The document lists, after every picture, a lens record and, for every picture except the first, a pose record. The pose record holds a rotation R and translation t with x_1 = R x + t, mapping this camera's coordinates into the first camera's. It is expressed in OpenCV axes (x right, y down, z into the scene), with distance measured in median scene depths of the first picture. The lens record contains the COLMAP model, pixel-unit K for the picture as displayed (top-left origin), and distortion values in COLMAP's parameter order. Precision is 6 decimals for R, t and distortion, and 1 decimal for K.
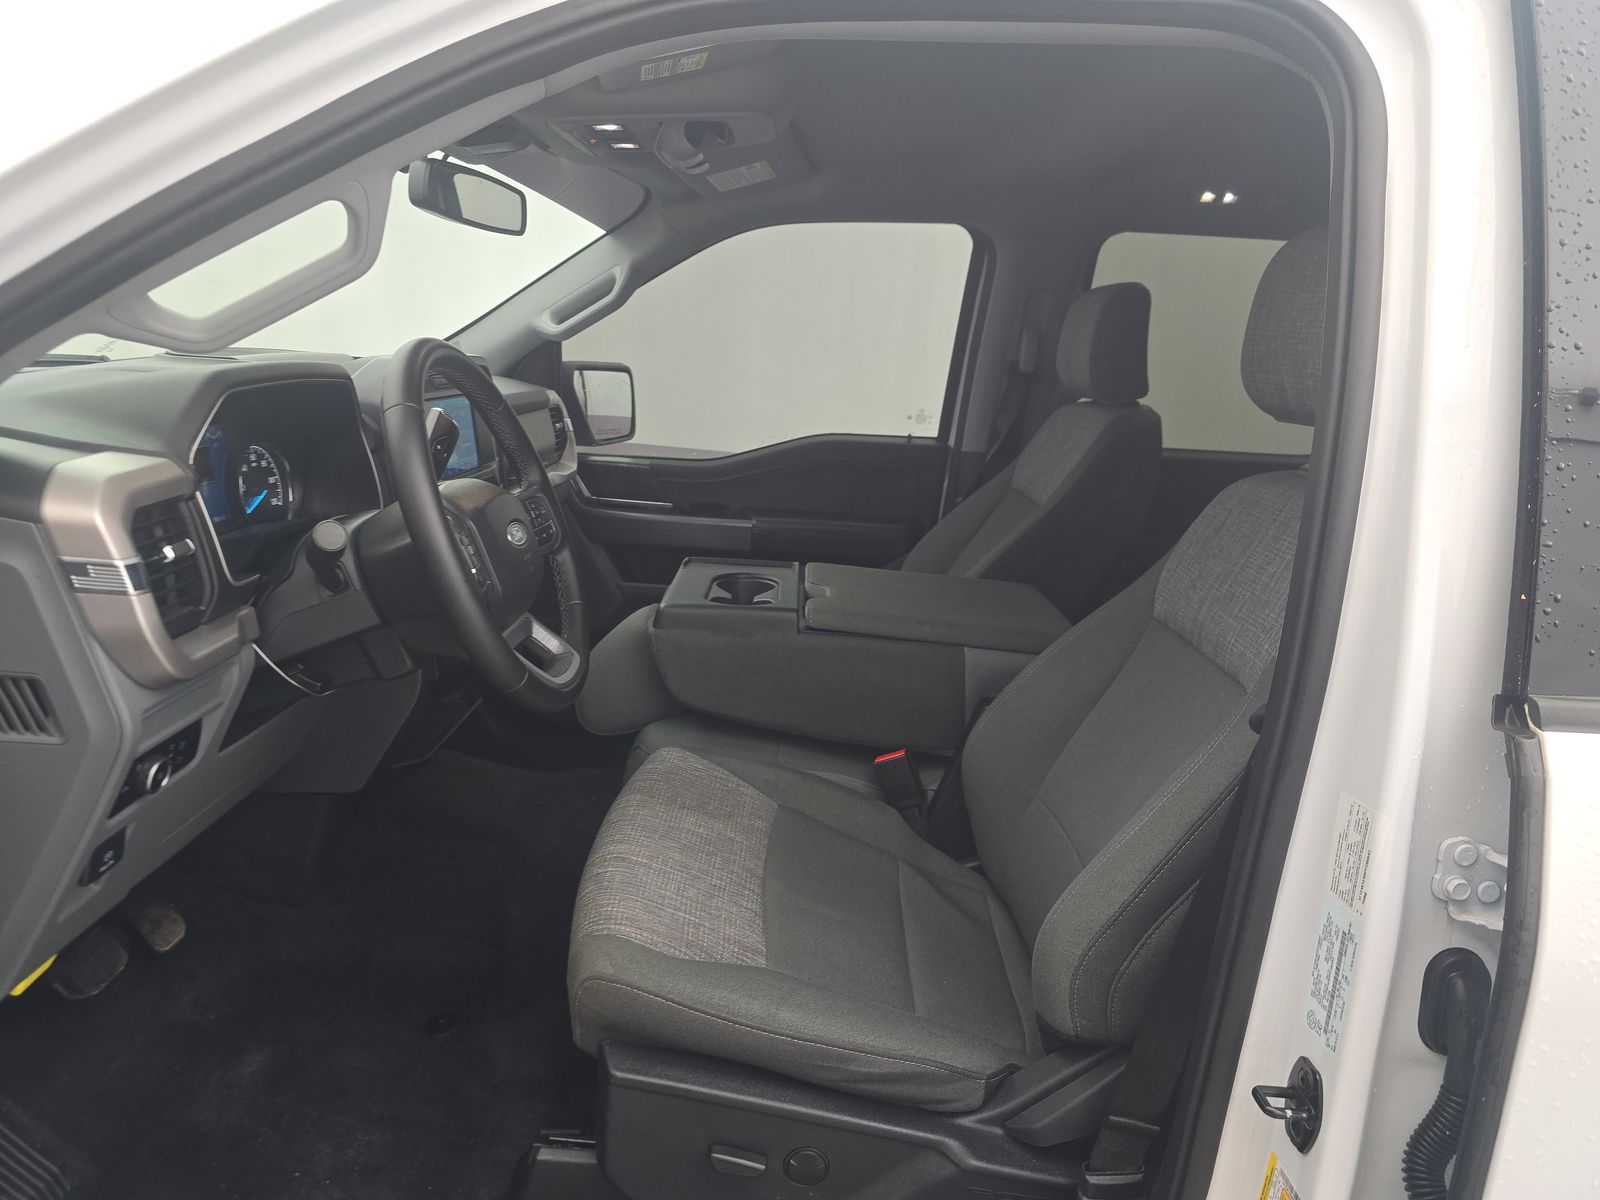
lens RADIAL K [[1075.7, 0, 800.0], [0, 1075.7, 600.0], [0, 0, 1]] dist [0.047580, -0.031630]
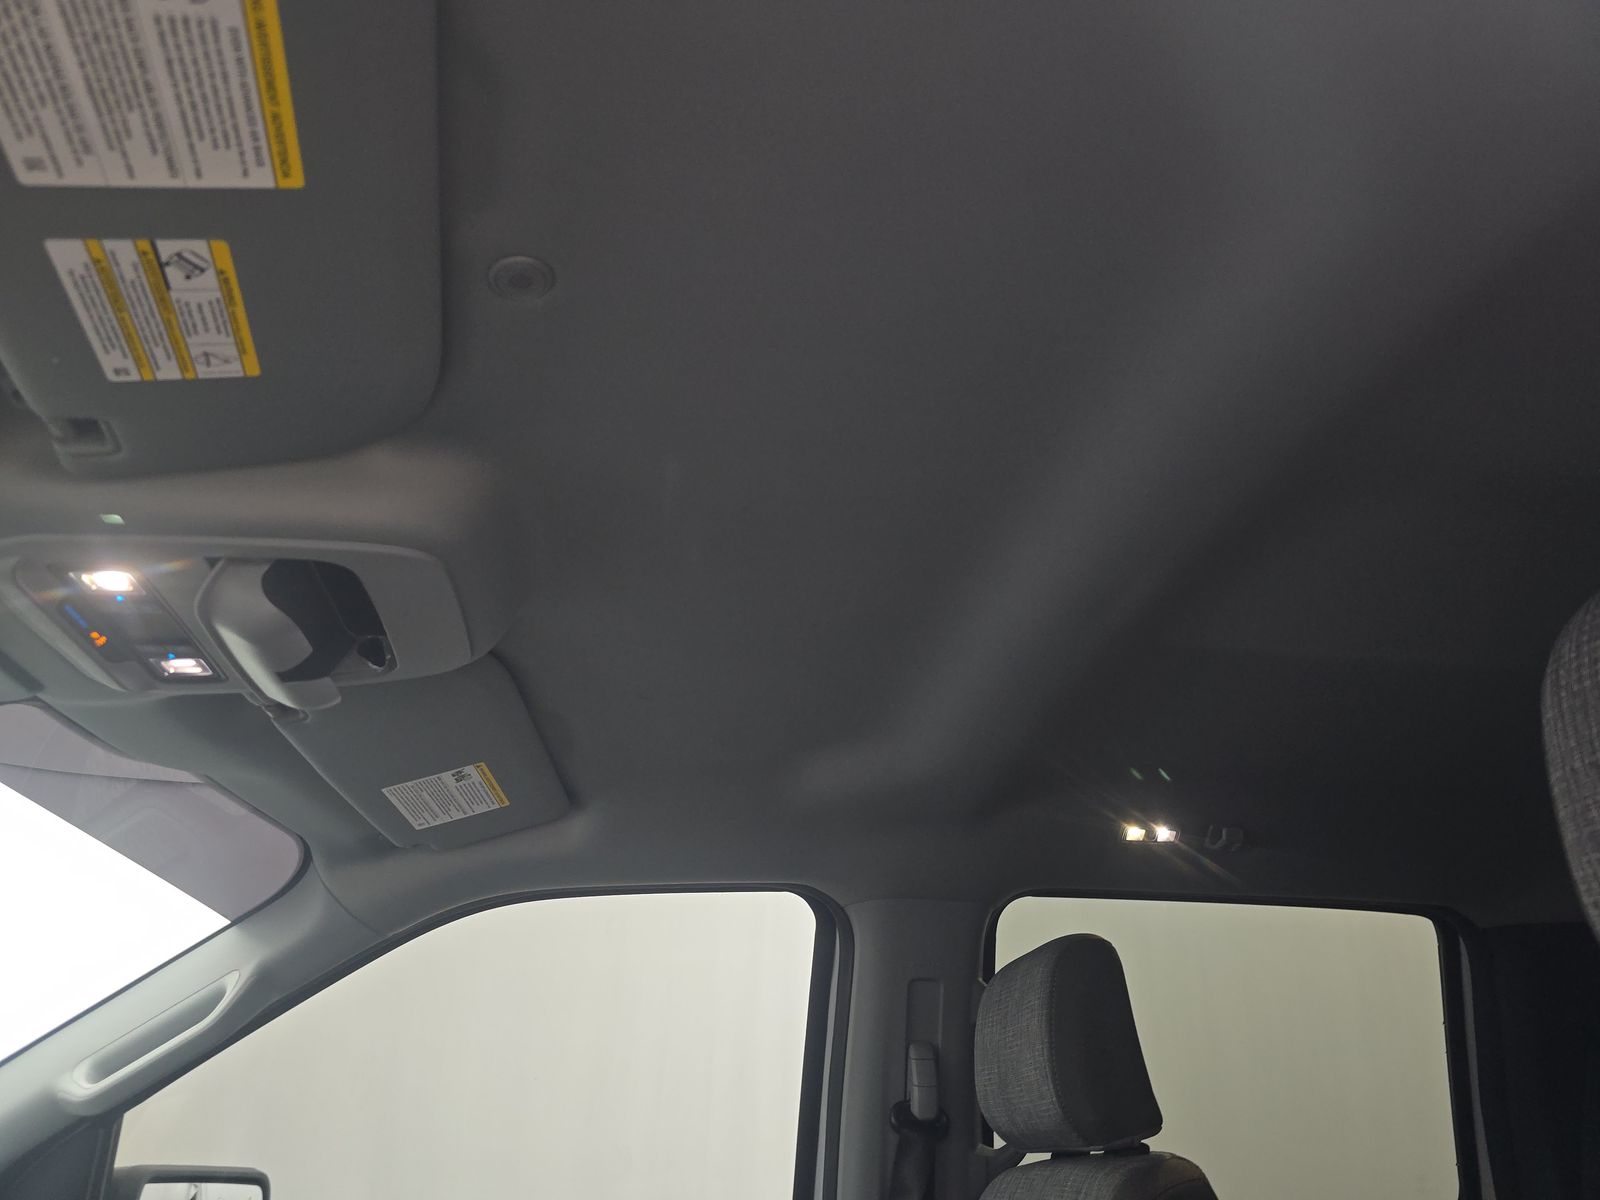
lens RADIAL K [[1075.7, 0, 800.0], [0, 1075.7, 600.0], [0, 0, 1]] dist [0.047580, -0.031630]
pose [[0.986424, 0.013395, 0.163673, 0.037484], [0.097105, 0.756181, -0.647117, -0.045110], [-0.132435, 0.654225, 0.744614, 0.377692]]
